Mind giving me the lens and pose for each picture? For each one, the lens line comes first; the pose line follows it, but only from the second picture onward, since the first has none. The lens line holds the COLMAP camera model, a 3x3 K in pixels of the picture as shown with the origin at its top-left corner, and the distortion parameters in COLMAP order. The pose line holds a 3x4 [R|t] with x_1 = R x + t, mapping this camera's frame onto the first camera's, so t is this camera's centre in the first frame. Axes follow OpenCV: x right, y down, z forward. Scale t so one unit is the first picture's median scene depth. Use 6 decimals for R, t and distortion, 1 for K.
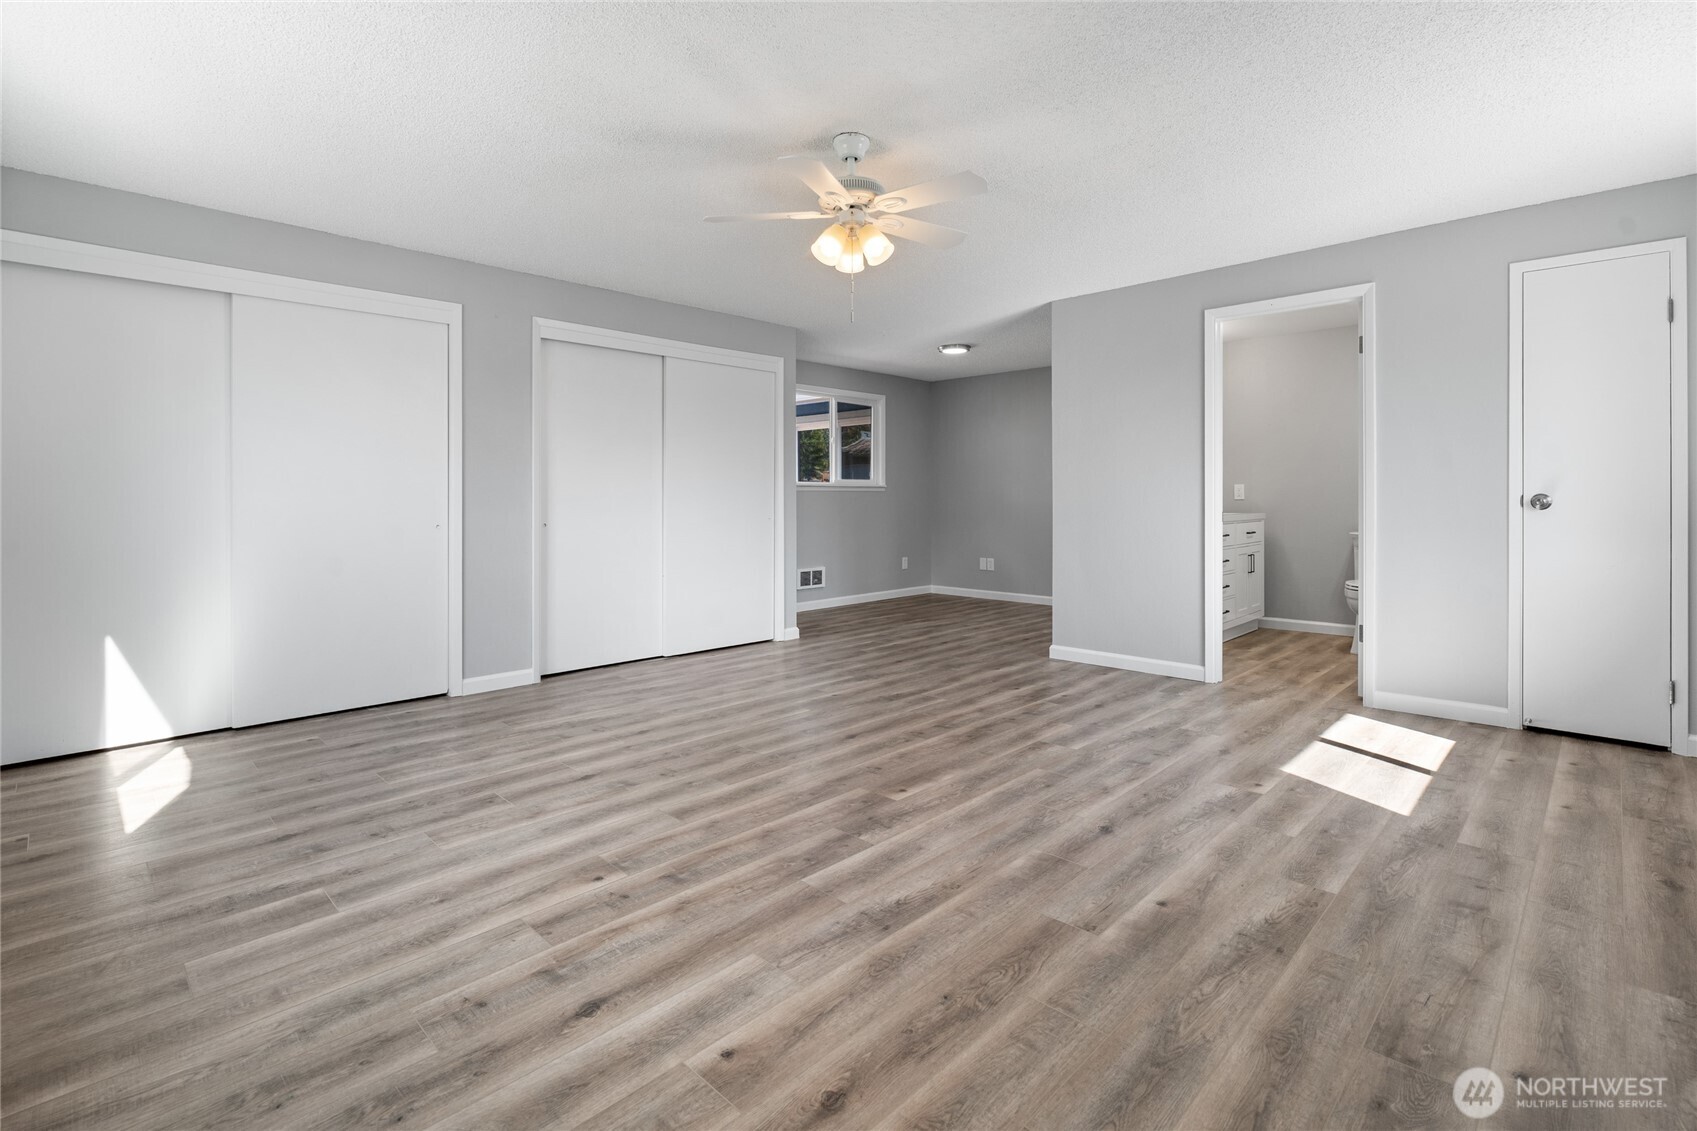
lens RADIAL K [[780.7, 0, 856.6], [0, 780.7, 495.7], [0, 0, 1]] dist [-0.003438, 0.000371]
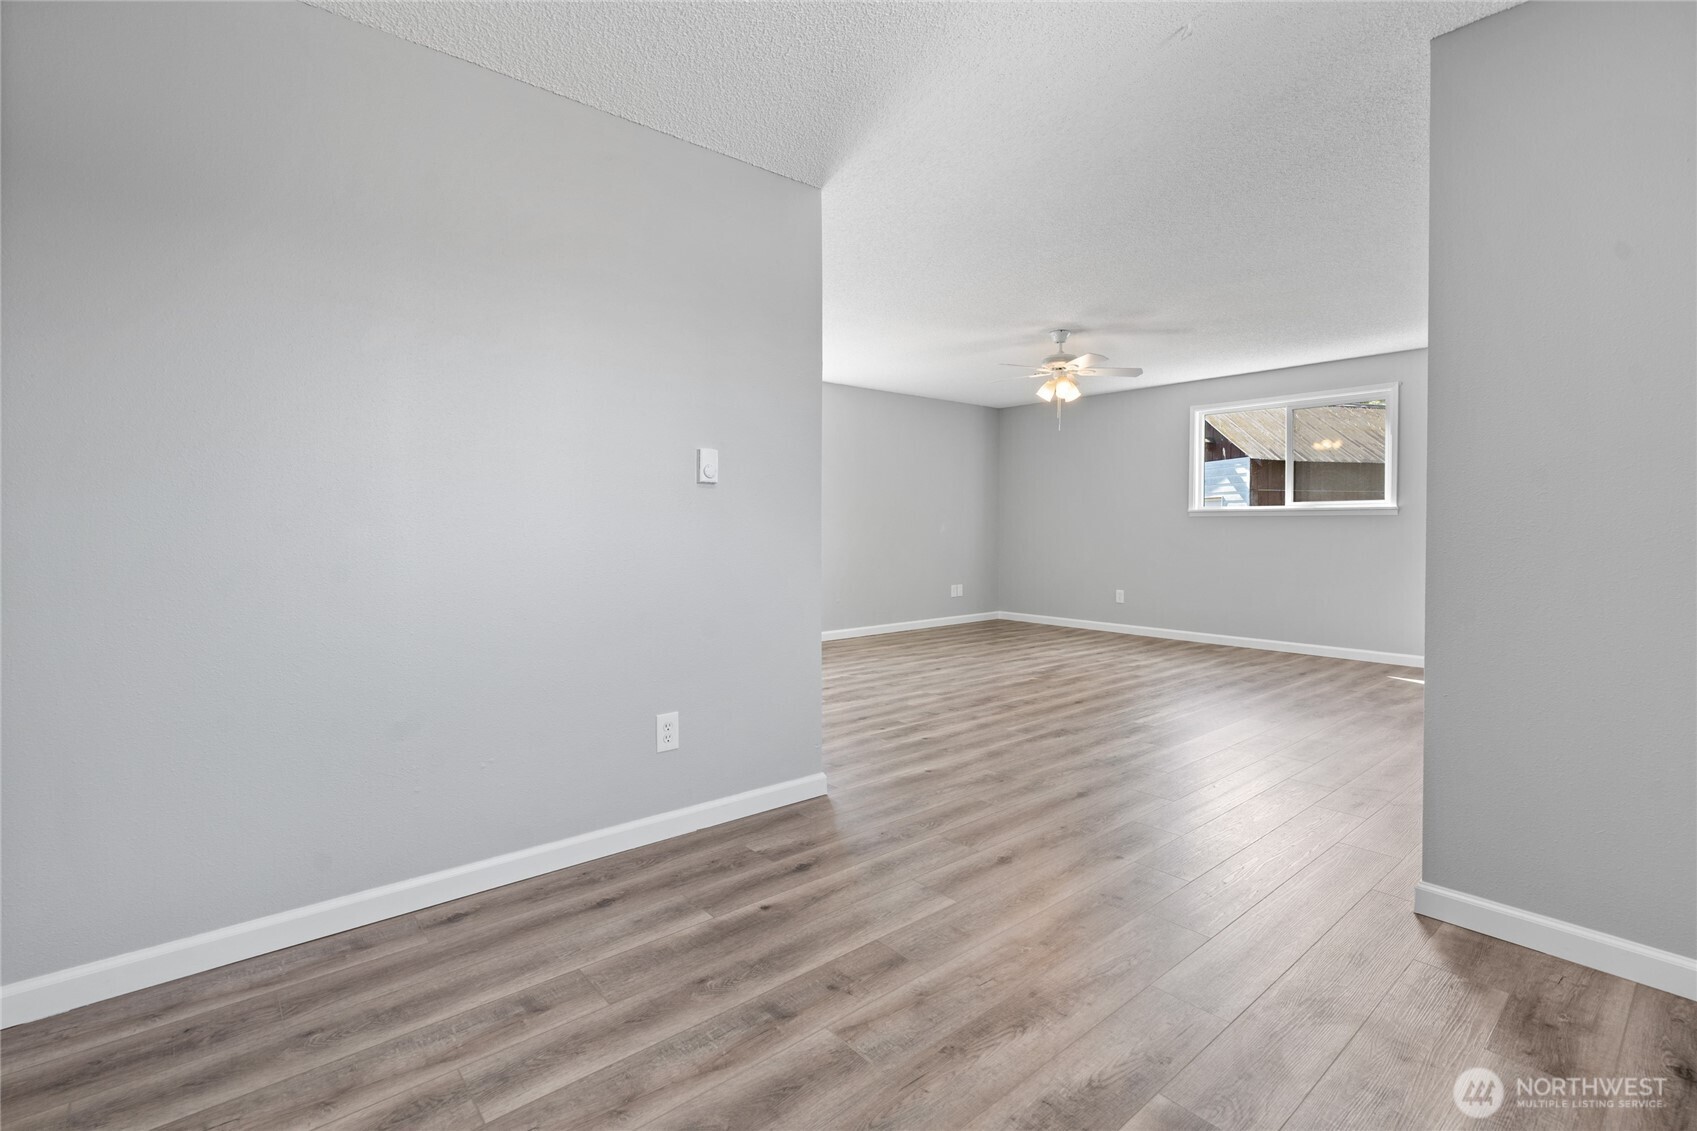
lens RADIAL K [[774.5, 0, 852.7], [0, 774.5, 537.7], [0, 0, 1]] dist [-0.003455, 0.000331]
pose [[-0.995871, 0.002364, 0.090744, 0.340839], [0.003172, 0.999957, 0.008762, 0.015548], [-0.090720, 0.009014, -0.995836, 3.104012]]
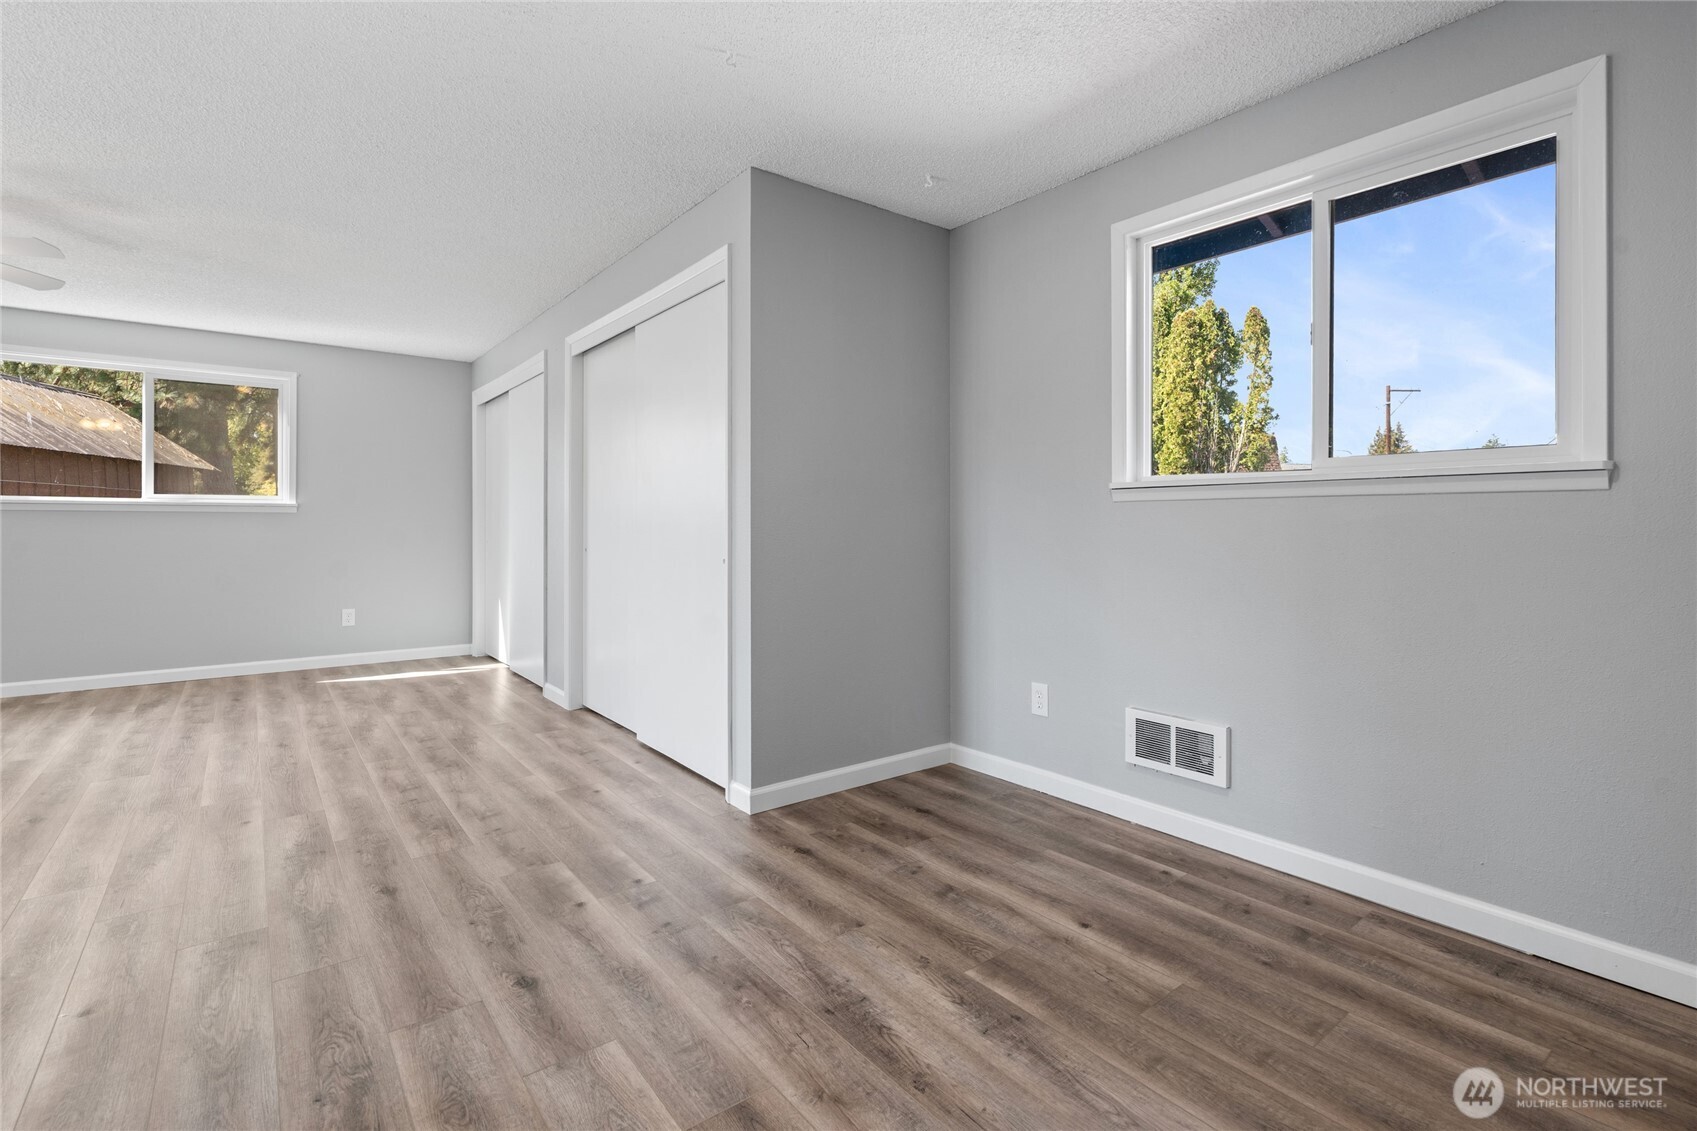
lens RADIAL K [[775.9, 0, 852.3], [0, 775.9, 527.5], [0, 0, 1]] dist [-0.004066, 0.000117]
pose [[-0.135776, 0.006570, -0.990718, 0.869278], [0.005372, 0.999968, 0.005895, 0.011106], [0.990725, -0.004522, -0.135807, 2.546303]]
